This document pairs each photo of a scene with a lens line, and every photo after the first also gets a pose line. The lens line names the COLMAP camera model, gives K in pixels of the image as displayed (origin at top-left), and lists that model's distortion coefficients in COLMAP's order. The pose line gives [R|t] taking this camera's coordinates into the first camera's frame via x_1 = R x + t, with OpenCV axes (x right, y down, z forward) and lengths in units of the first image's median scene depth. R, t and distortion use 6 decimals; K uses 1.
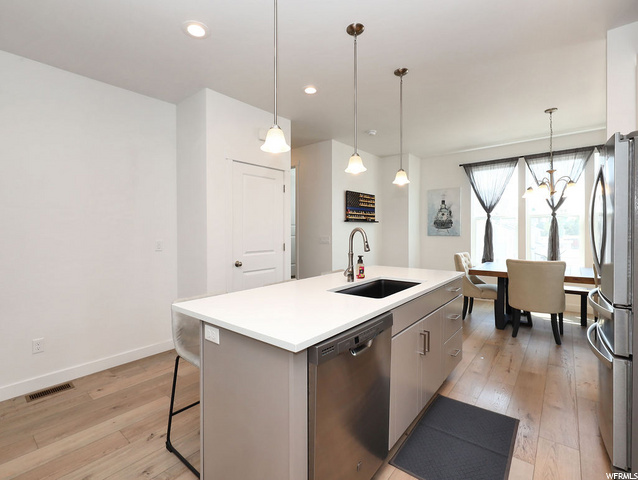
lens RADIAL K [[295.0, 0, 318.3], [0, 295.0, 234.0], [0, 0, 1]] dist [-0.001366, -0.000216]
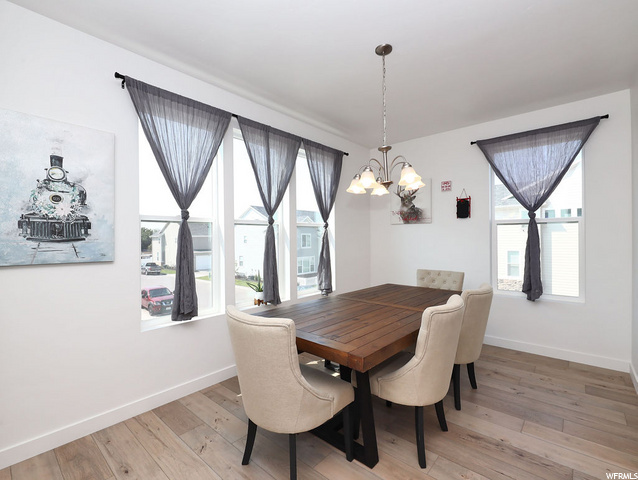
lens RADIAL K [[302.1, 0, 313.7], [0, 302.1, 237.5], [0, 0, 1]] dist [0.001152, 0.000065]
pose [[0.039060, 0.015528, 0.999116, 0.113496], [0.015775, 0.999745, -0.016154, -0.015266], [-0.999112, 0.016392, 0.038805, 0.780970]]
